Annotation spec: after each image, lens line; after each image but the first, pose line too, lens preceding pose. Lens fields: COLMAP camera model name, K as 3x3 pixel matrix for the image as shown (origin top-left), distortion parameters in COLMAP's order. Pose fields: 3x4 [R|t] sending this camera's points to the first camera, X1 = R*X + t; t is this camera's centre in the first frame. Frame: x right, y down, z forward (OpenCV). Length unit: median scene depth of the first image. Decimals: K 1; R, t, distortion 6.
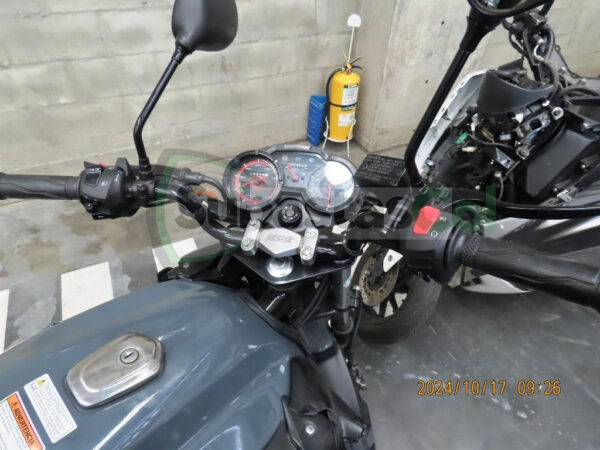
lens RADIAL K [[373.8, 0, 300.8], [0, 373.8, 225.0], [0, 0, 1]] dist [-0.011198, -0.000512]
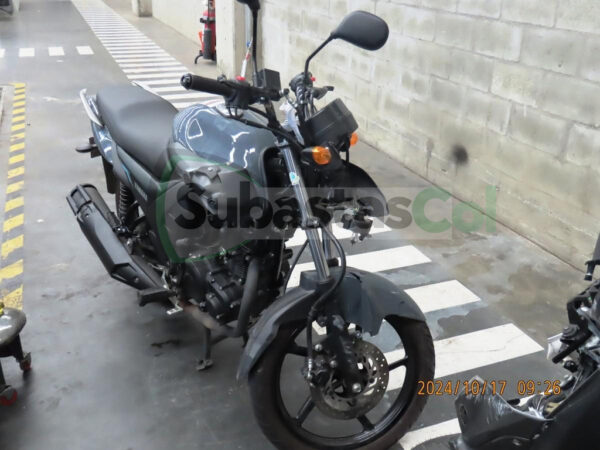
lens RADIAL K [[609.5, 0, 298.0], [0, 609.5, 225.3], [0, 0, 1]] dist [-0.021414, 0.000000]
pose [[-0.082240, 0.356911, -0.930511, 0.994550], [-0.690377, 0.652967, 0.311471, -0.206868], [0.718760, 0.668019, 0.192703, 0.259957]]
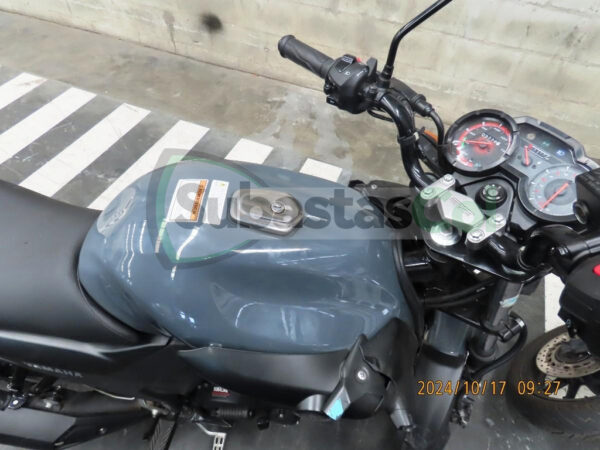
lens RADIAL K [[373.8, 0, 299.2], [0, 373.8, 224.8], [0, 0, 1]] dist [-0.011198, -0.000512]
pose [[0.659721, 0.567601, -0.492542, 0.049789], [-0.510339, 0.819475, 0.260796, 0.011637], [0.551654, 0.079311, 0.830294, 0.011378]]
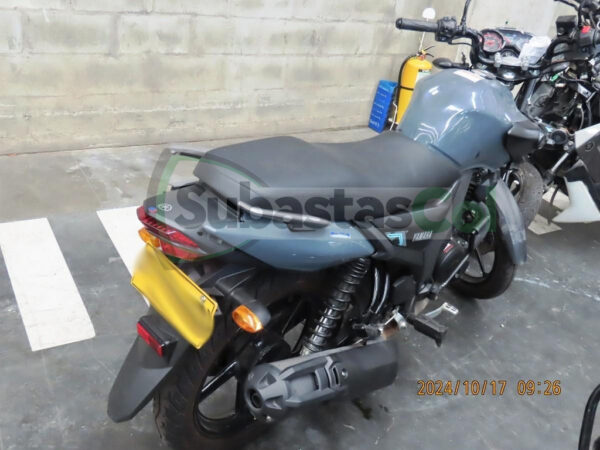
lens RADIAL K [[609.5, 0, 301.1], [0, 609.5, 225.0], [0, 0, 1]] dist [-0.021414, 0.000000]
pose [[0.990215, 0.048996, 0.130665, -0.569327], [-0.019188, 0.975247, -0.220286, 0.598197], [-0.138224, 0.215624, 0.966644, -0.698600]]
